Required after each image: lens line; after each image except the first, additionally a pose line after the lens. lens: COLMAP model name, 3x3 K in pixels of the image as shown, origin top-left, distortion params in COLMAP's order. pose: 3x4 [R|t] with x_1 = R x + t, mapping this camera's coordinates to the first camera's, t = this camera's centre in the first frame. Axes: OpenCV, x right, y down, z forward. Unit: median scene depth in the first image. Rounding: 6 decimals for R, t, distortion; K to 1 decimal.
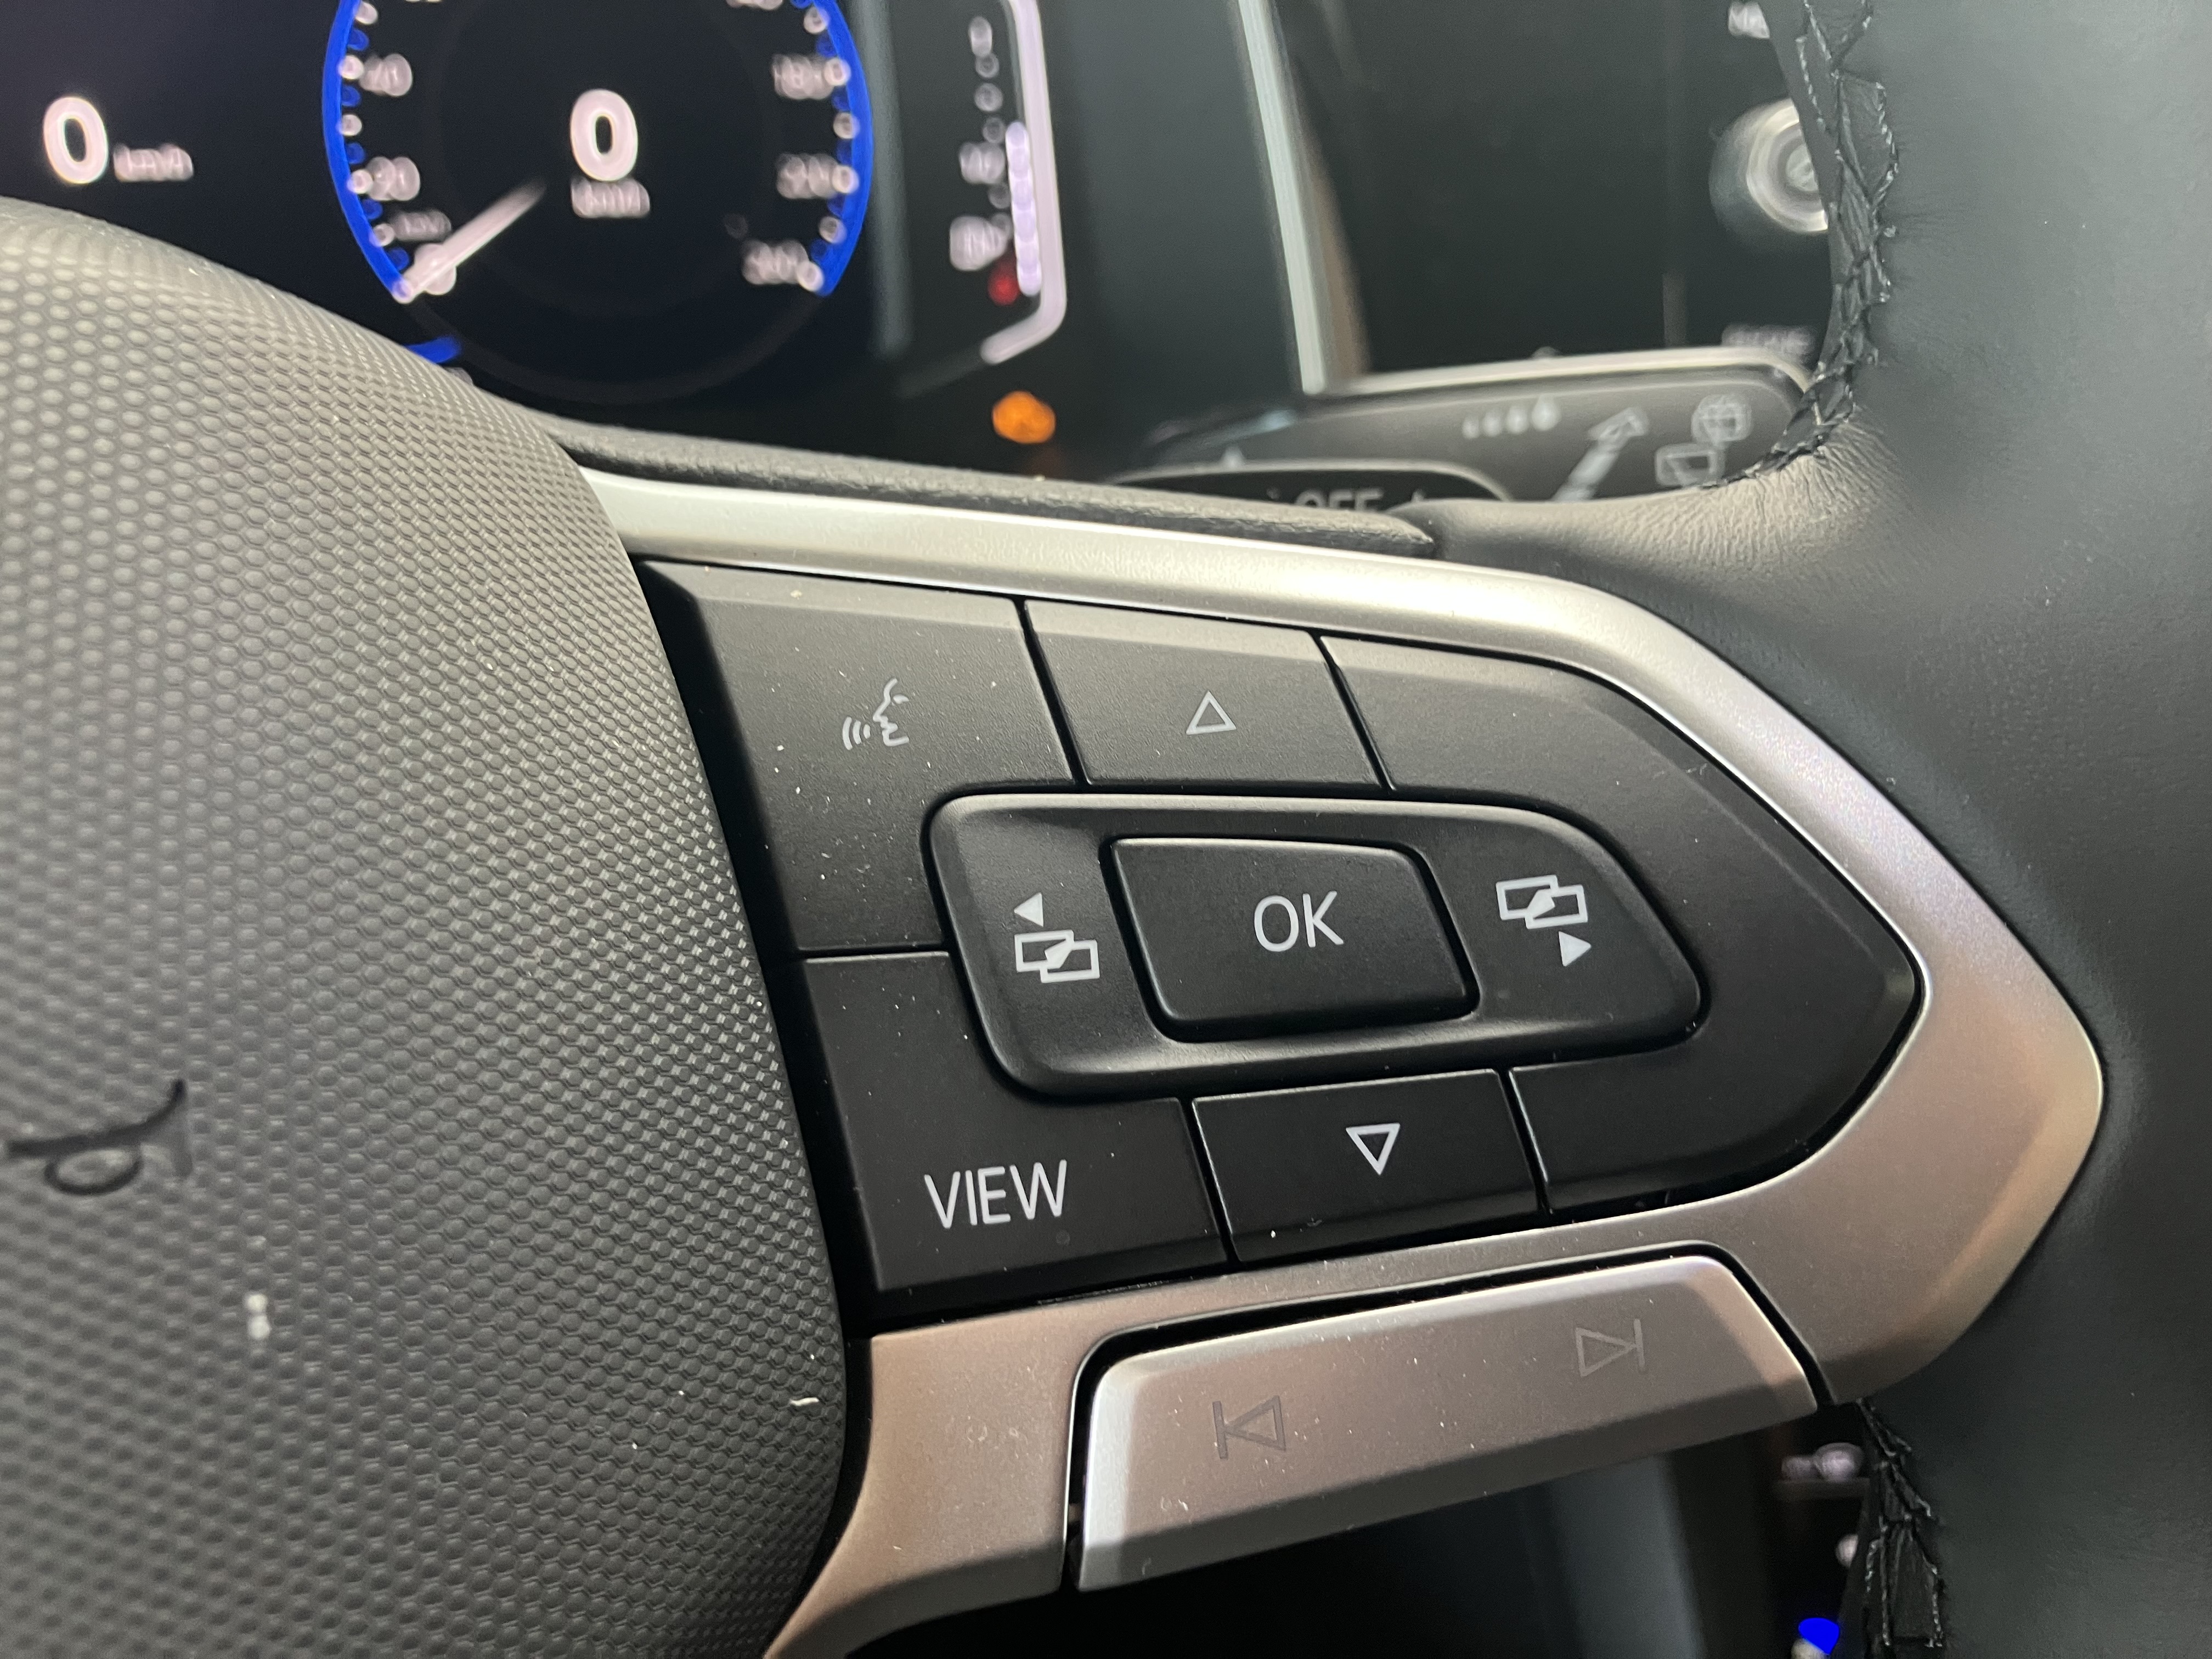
lens RADIAL K [[1744.8, 0, 1110.7], [0, 1744.8, 826.9], [0, 0, 1]] dist [-0.013096, 0.010039]
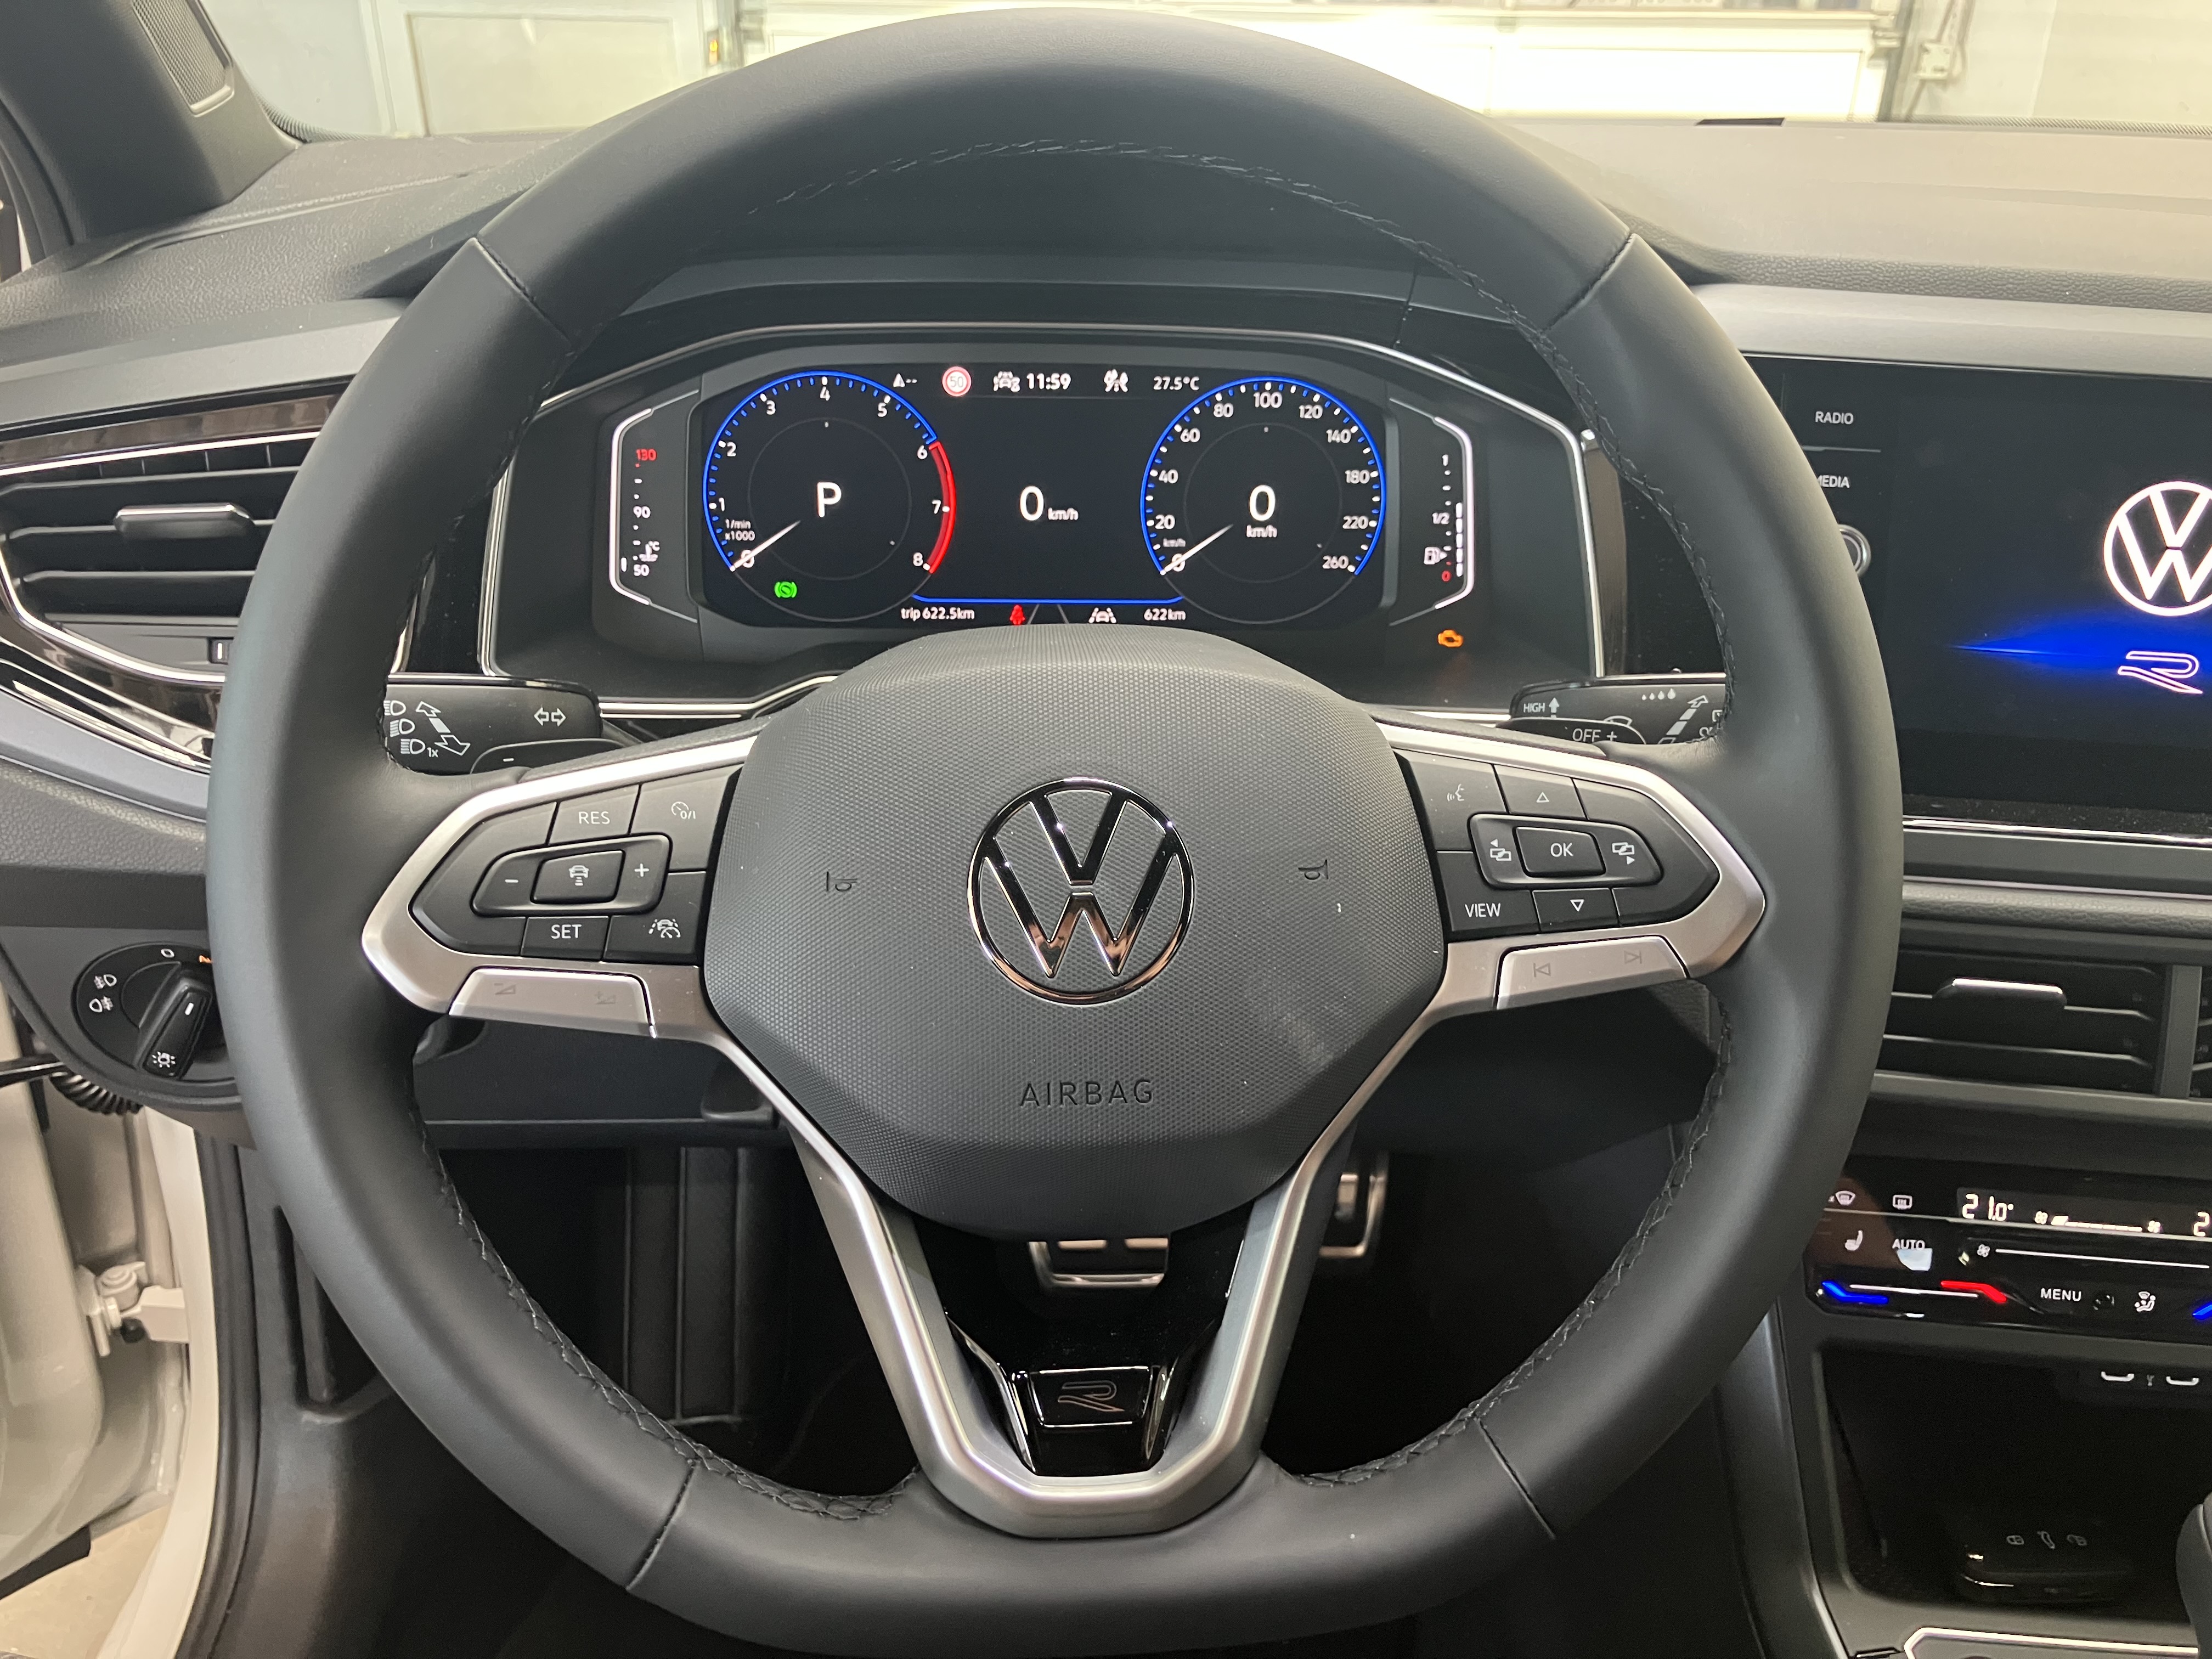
lens RADIAL K [[1744.8, 0, 1113.3], [0, 1744.8, 859.2], [0, 0, 1]] dist [-0.013096, 0.010039]
pose [[0.983257, 0.066967, -0.169474, -0.209703], [-0.068820, 0.997616, -0.005074, 0.152463], [0.168730, 0.016653, 0.985522, -2.889893]]
